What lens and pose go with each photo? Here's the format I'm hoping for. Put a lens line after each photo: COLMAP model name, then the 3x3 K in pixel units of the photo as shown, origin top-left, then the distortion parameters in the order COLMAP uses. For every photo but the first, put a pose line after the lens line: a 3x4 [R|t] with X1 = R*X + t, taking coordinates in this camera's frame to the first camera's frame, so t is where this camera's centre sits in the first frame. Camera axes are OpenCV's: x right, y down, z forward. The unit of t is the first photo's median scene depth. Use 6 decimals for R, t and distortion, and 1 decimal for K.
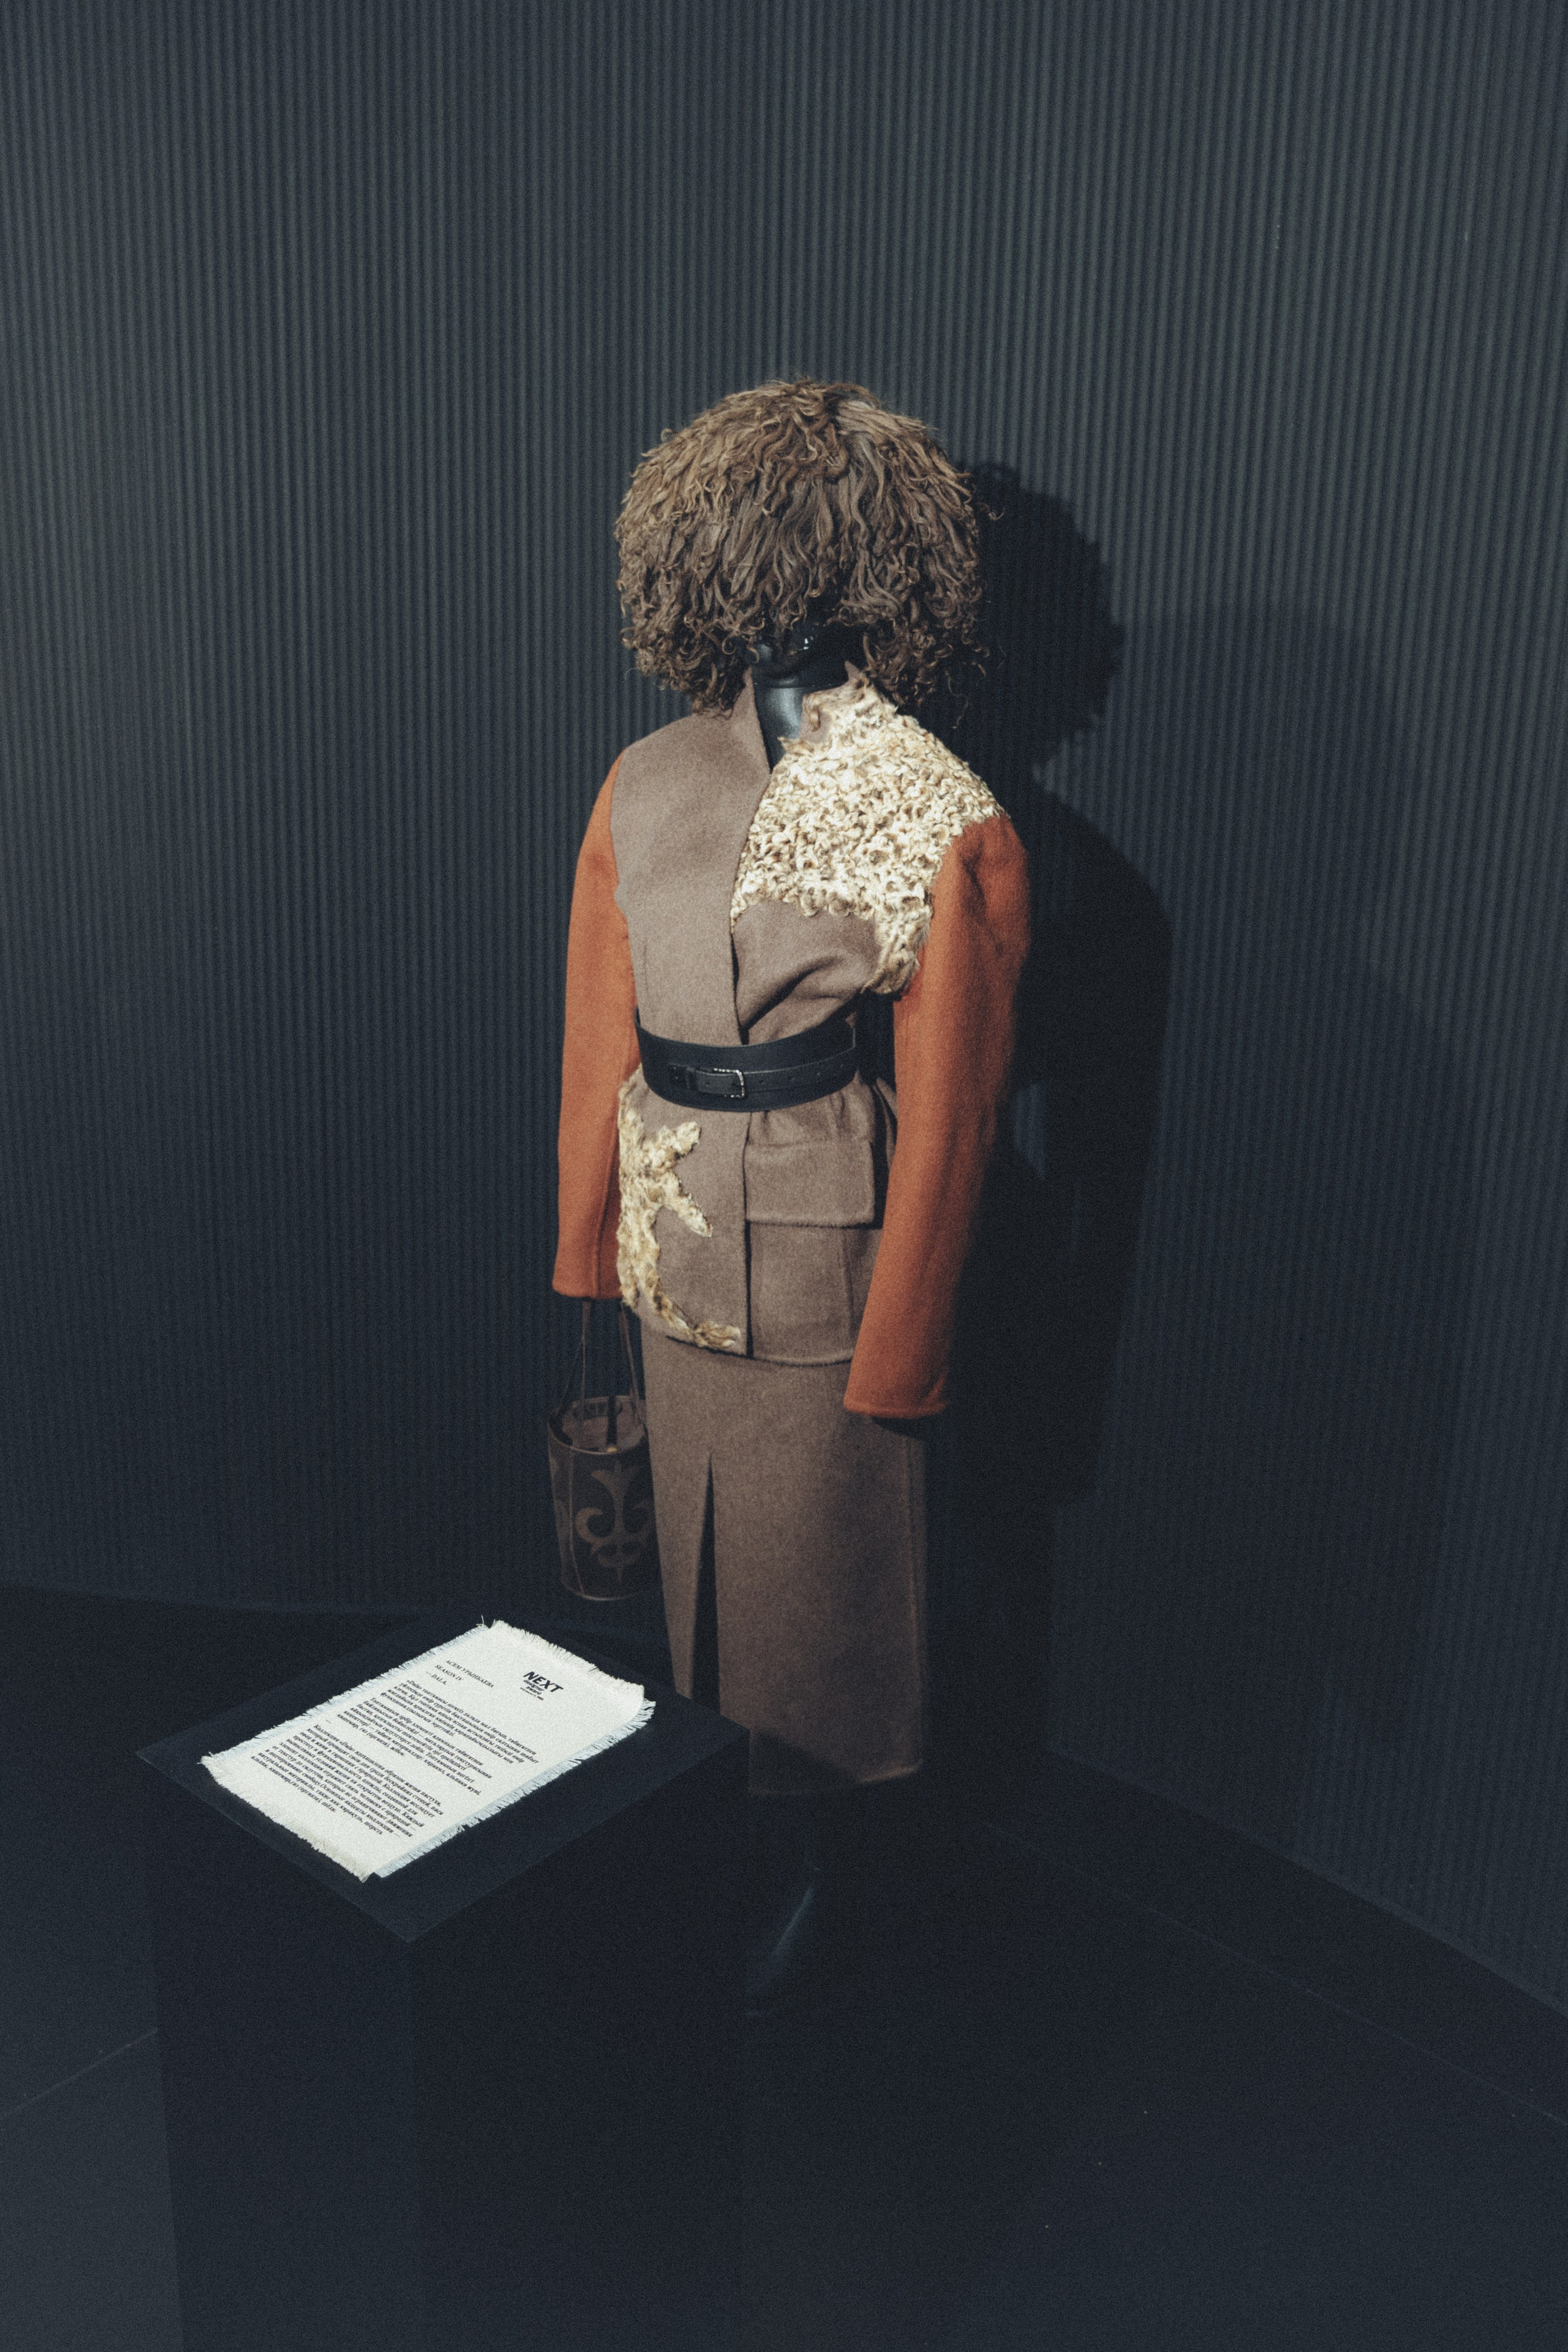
lens RADIAL K [[1946.9, 0, 790.3], [0, 1946.9, 1135.5], [0, 0, 1]] dist [0.003258, 0.000297]
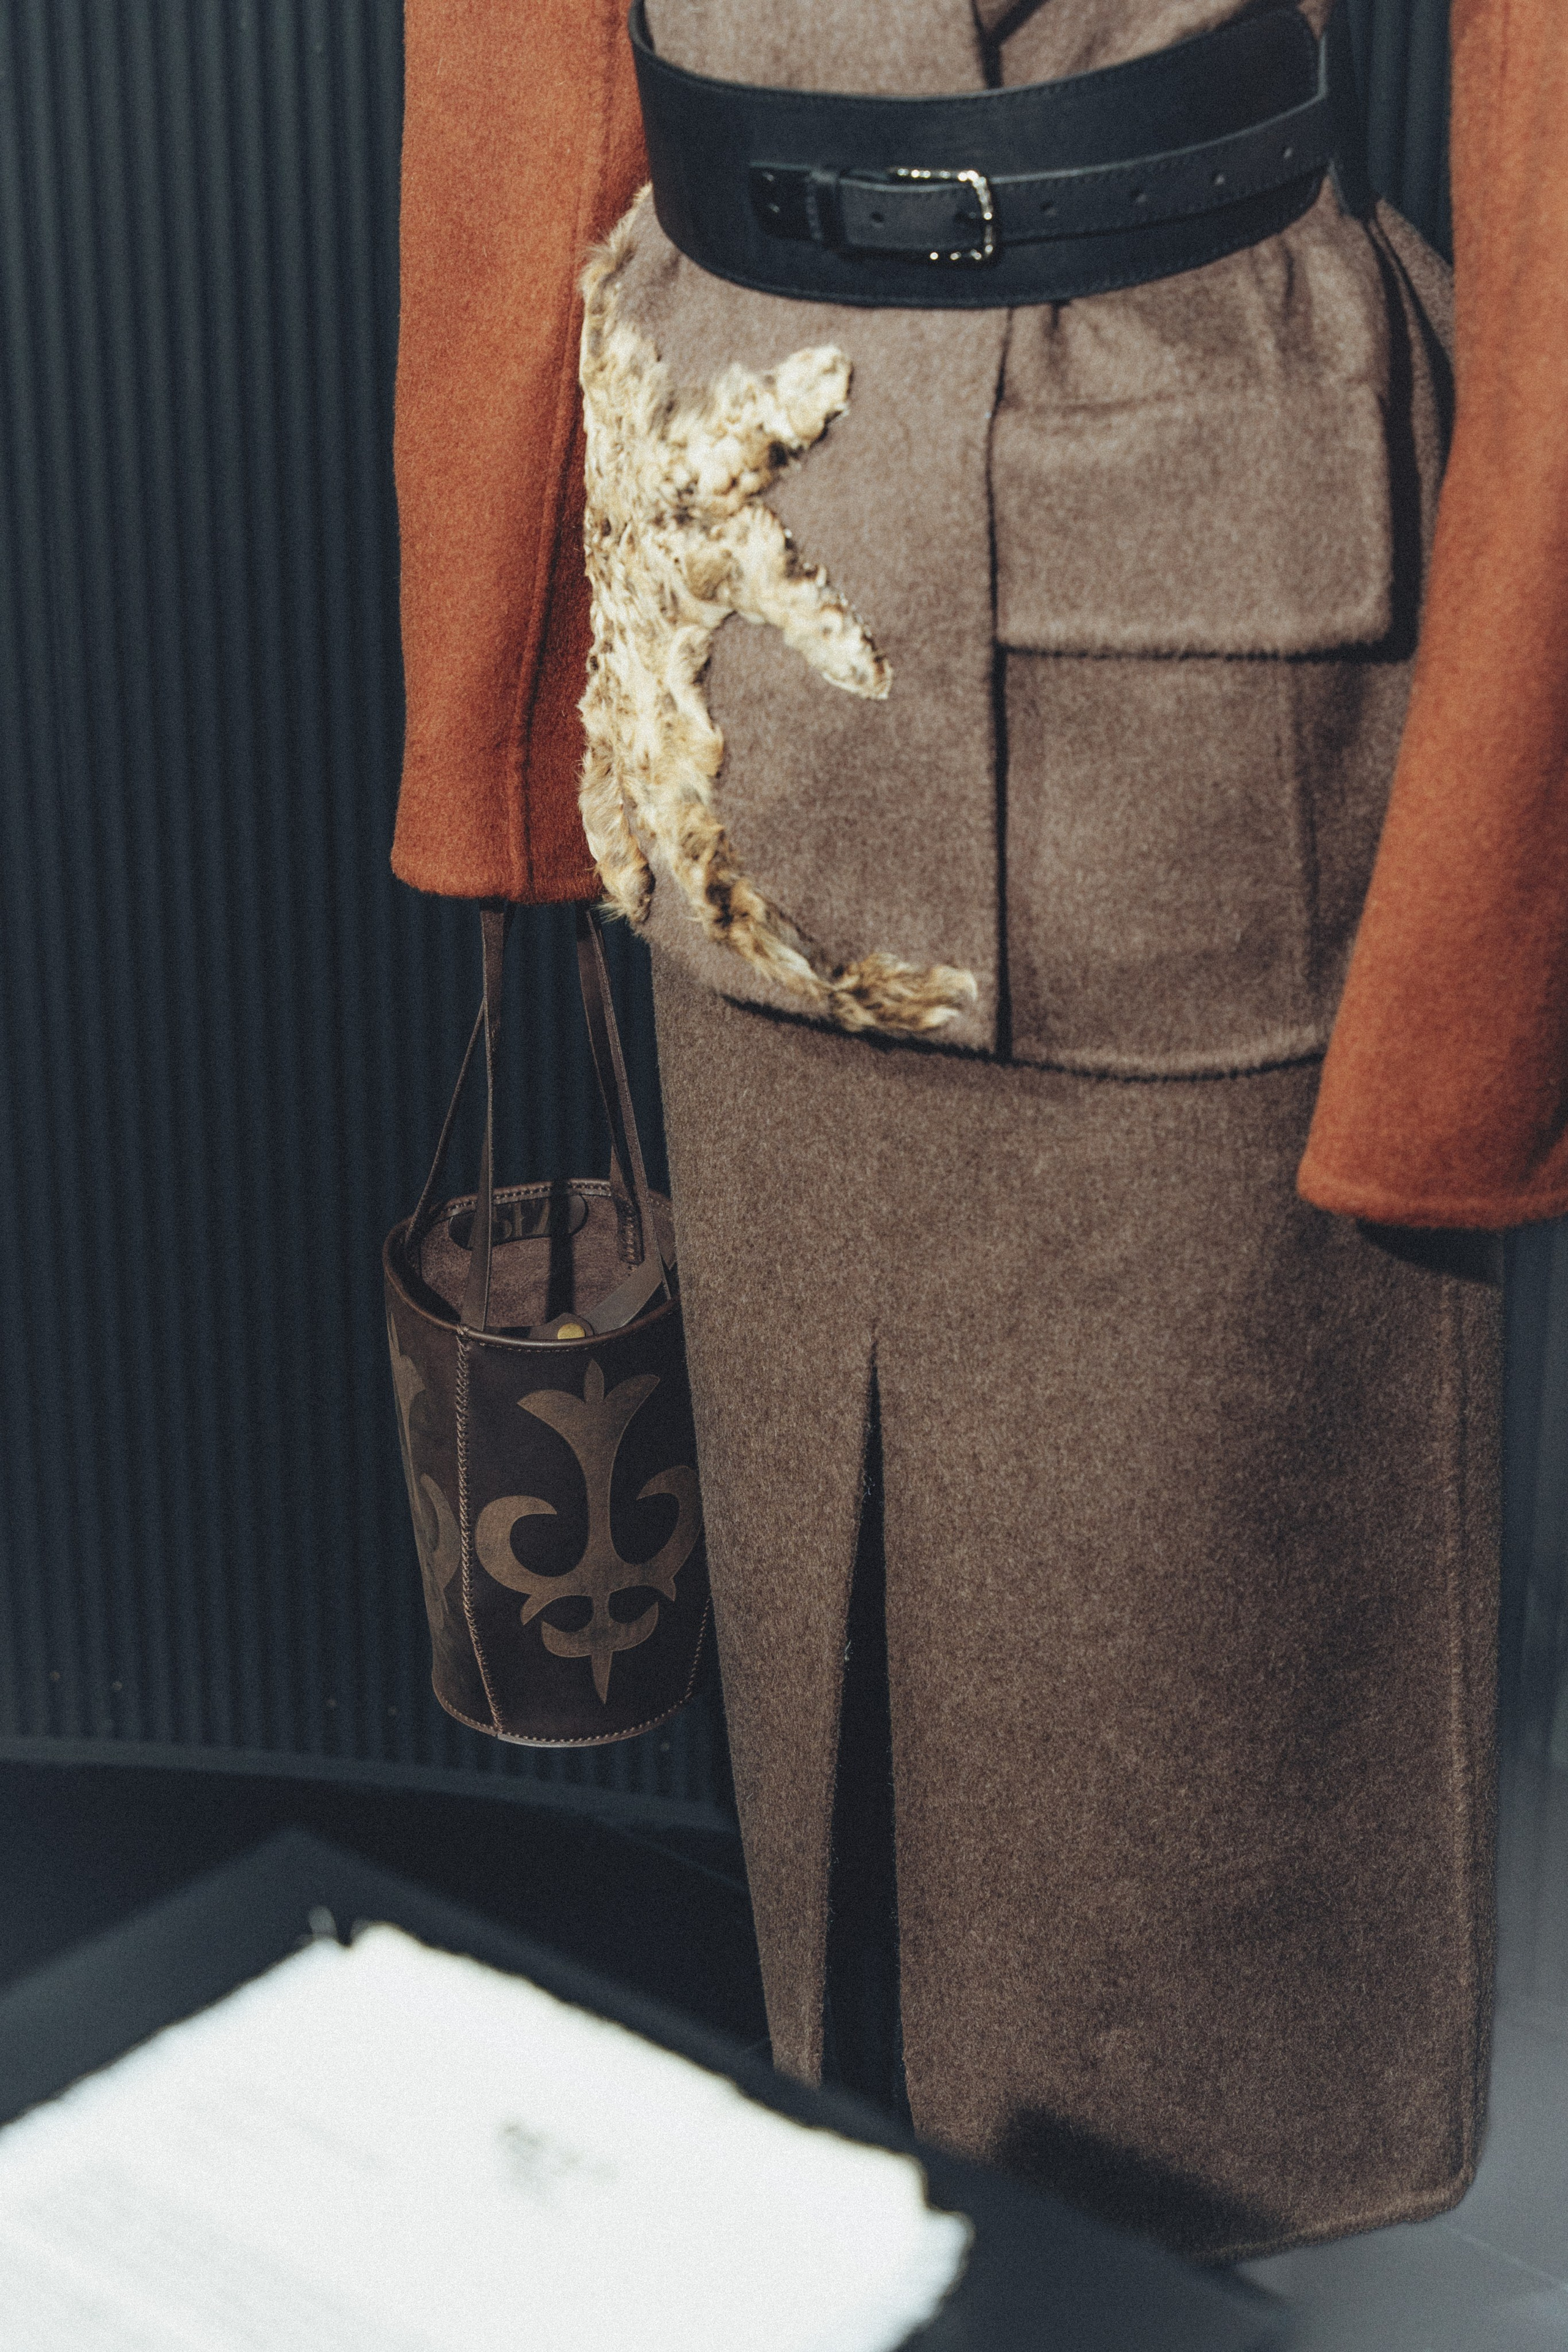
lens RADIAL K [[4448.5, 0, 784.0], [0, 4448.5, 1176.0], [0, 0, 1]] dist [0.040087, 0.293516]
pose [[0.999740, -0.022812, -0.000048, -0.059202], [0.022614, 0.990776, 0.133610, 0.030417], [-0.003000, -0.133576, 0.991034, 0.233208]]
